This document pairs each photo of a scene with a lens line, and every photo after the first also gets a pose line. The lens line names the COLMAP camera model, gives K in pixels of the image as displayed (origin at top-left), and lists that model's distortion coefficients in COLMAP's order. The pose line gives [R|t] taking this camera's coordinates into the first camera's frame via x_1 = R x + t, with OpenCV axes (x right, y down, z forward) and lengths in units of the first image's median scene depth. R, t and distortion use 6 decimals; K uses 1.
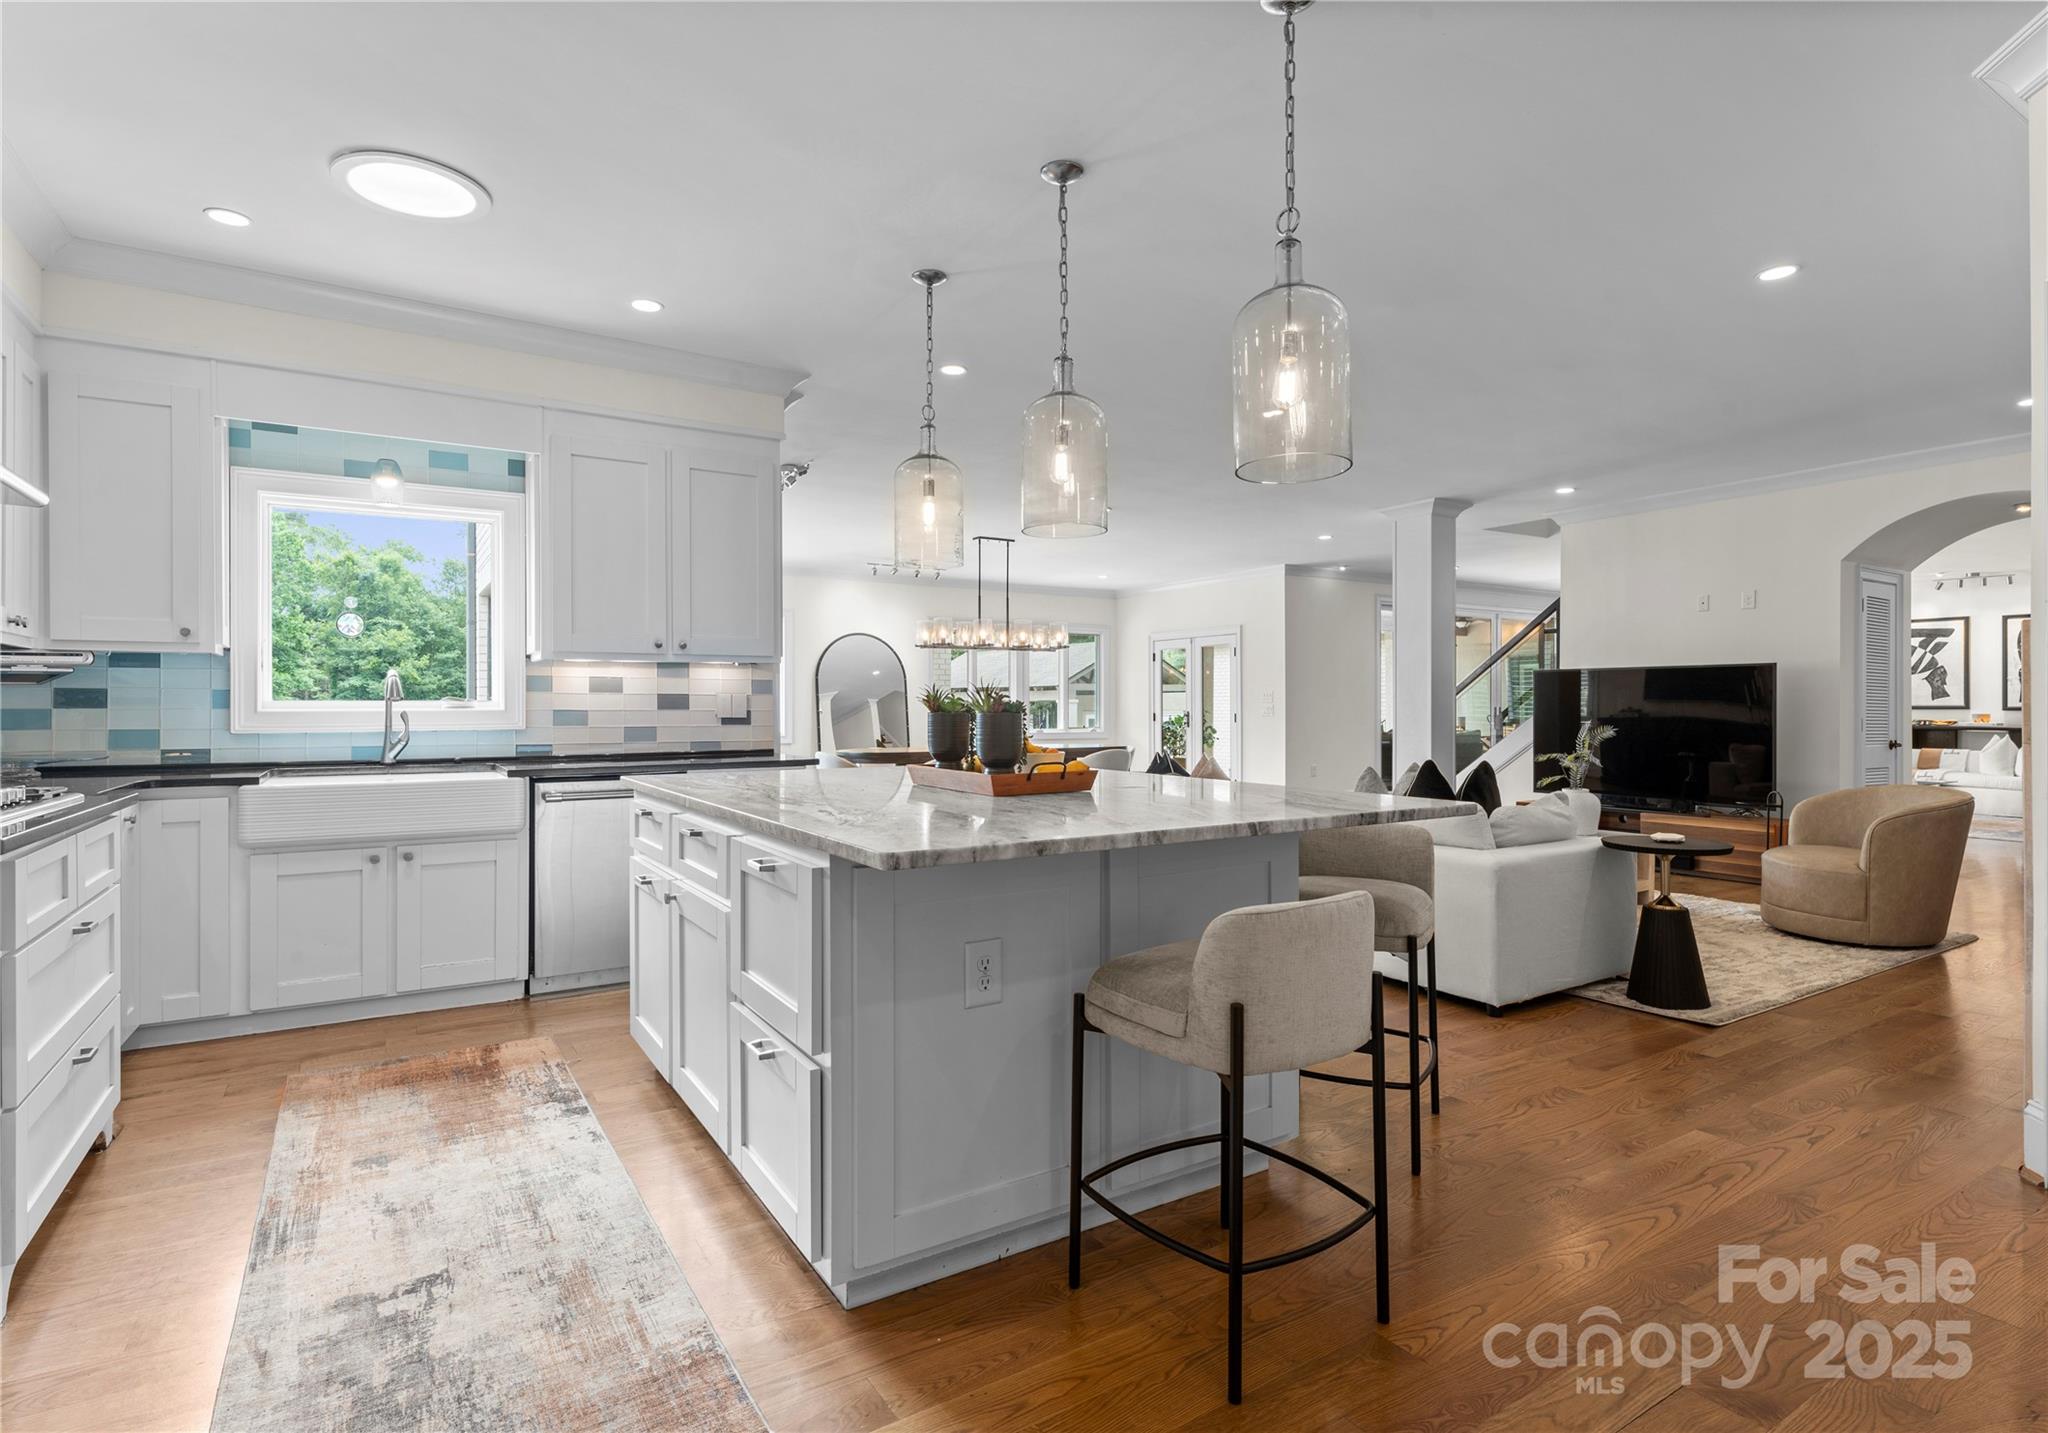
lens RADIAL K [[1038.0, 0, 1021.7], [0, 1038.0, 709.6], [0, 0, 1]] dist [0.006205, 0.000573]
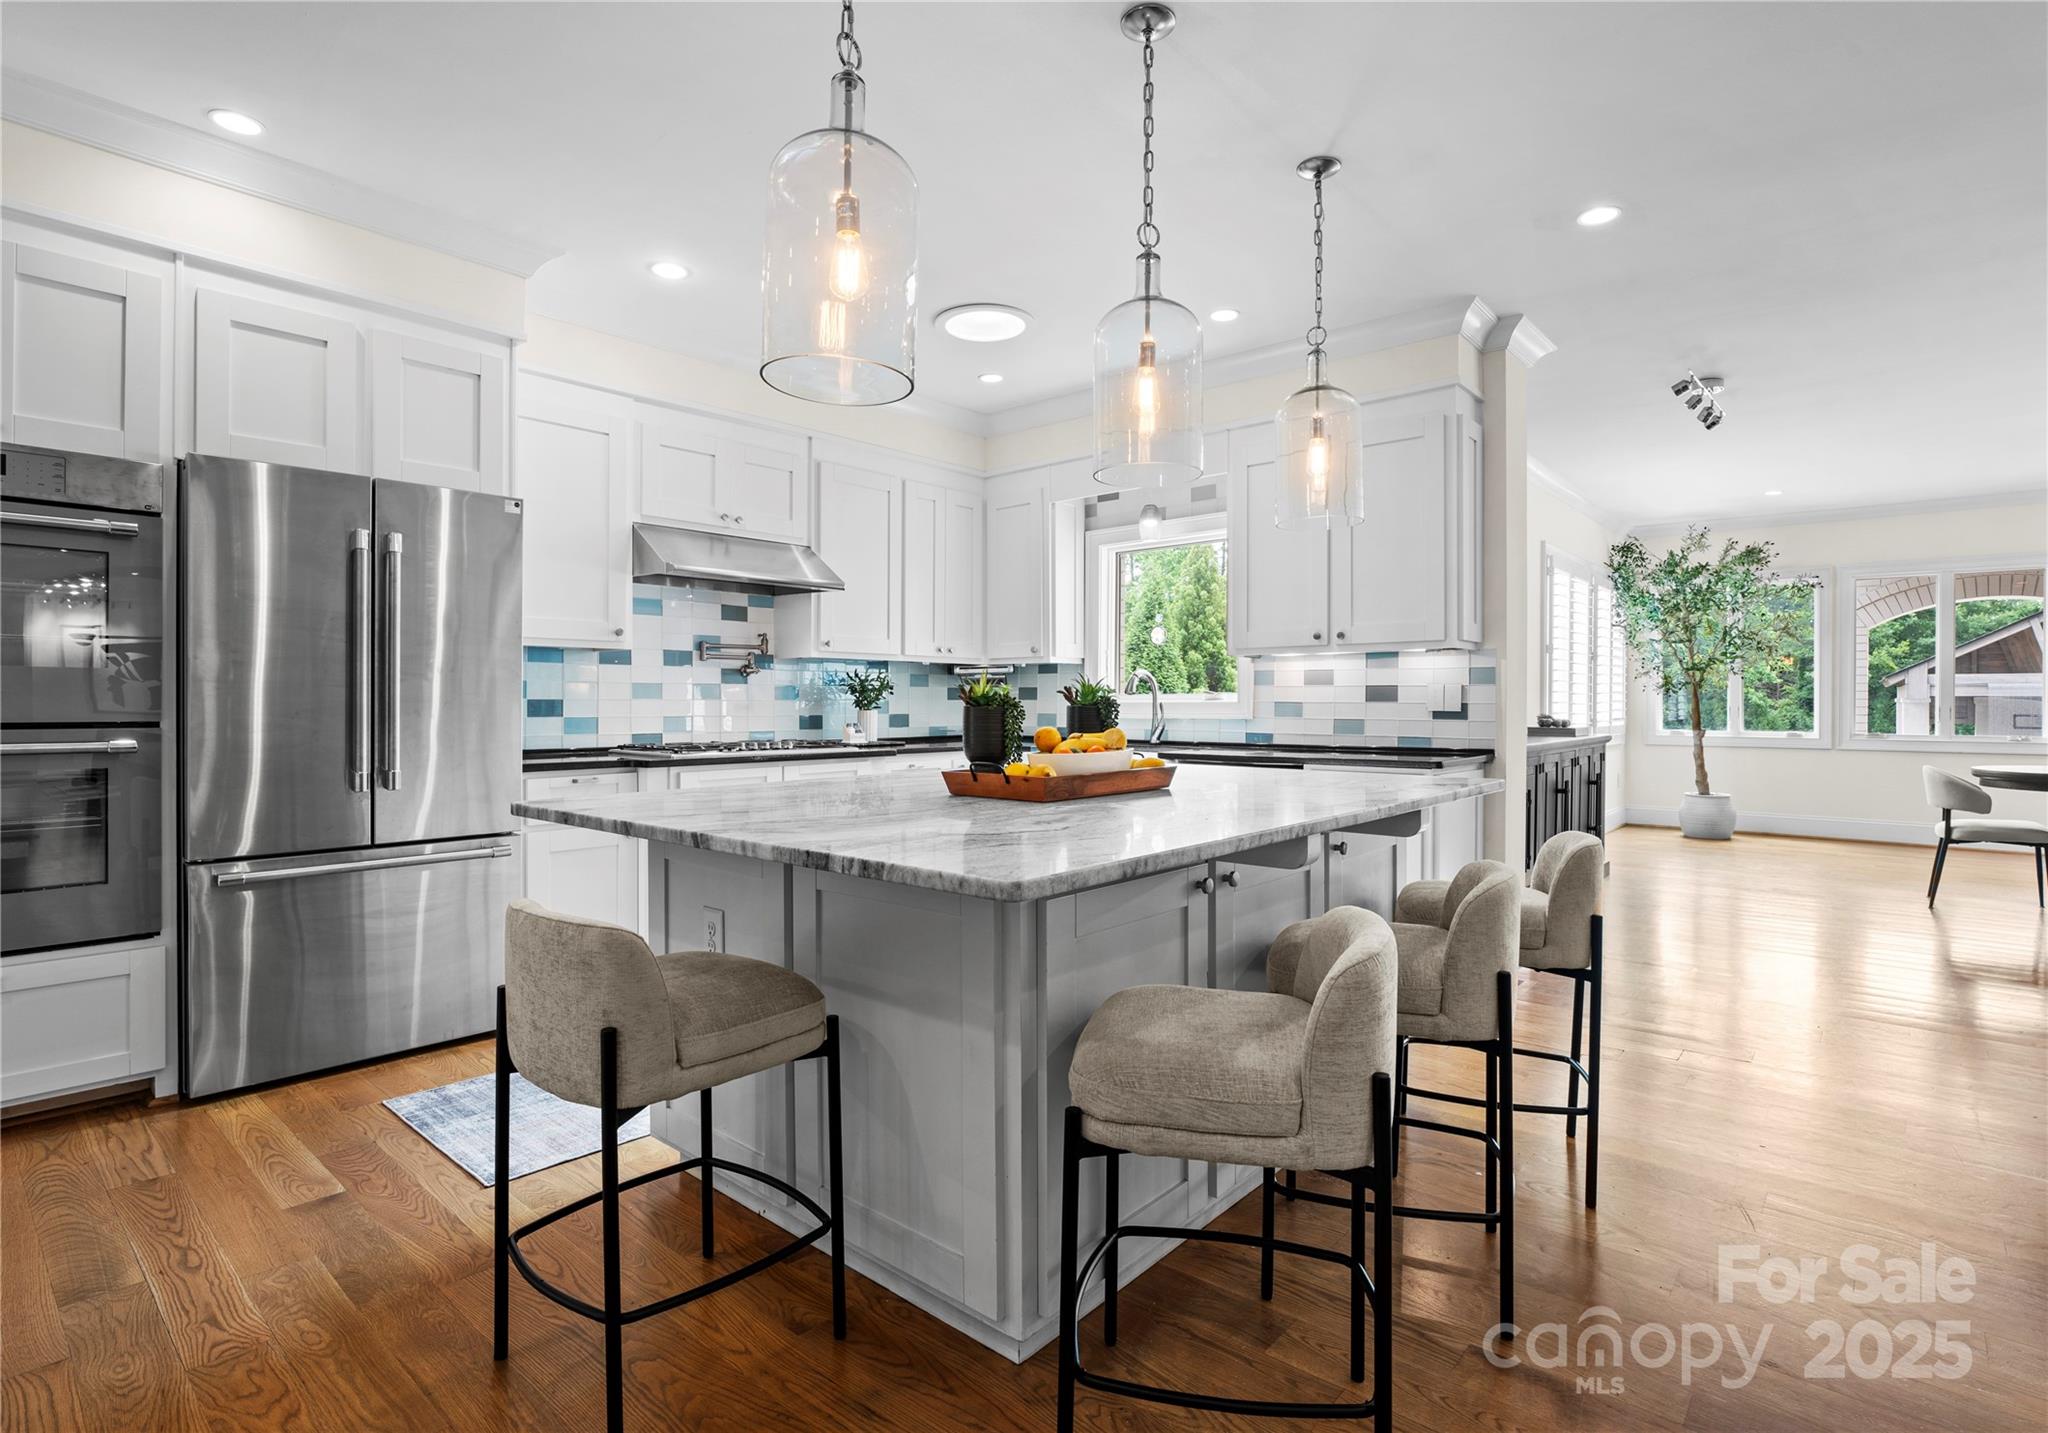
lens RADIAL K [[1014.9, 0, 1021.3], [0, 1014.9, 713.8], [0, 0, 1]] dist [-0.007941, -0.000440]
pose [[0.275888, 0.014022, -0.961087, 0.500259], [-0.002483, 0.999901, 0.013876, -0.001179], [0.961187, -0.001442, 0.275896, 0.463142]]
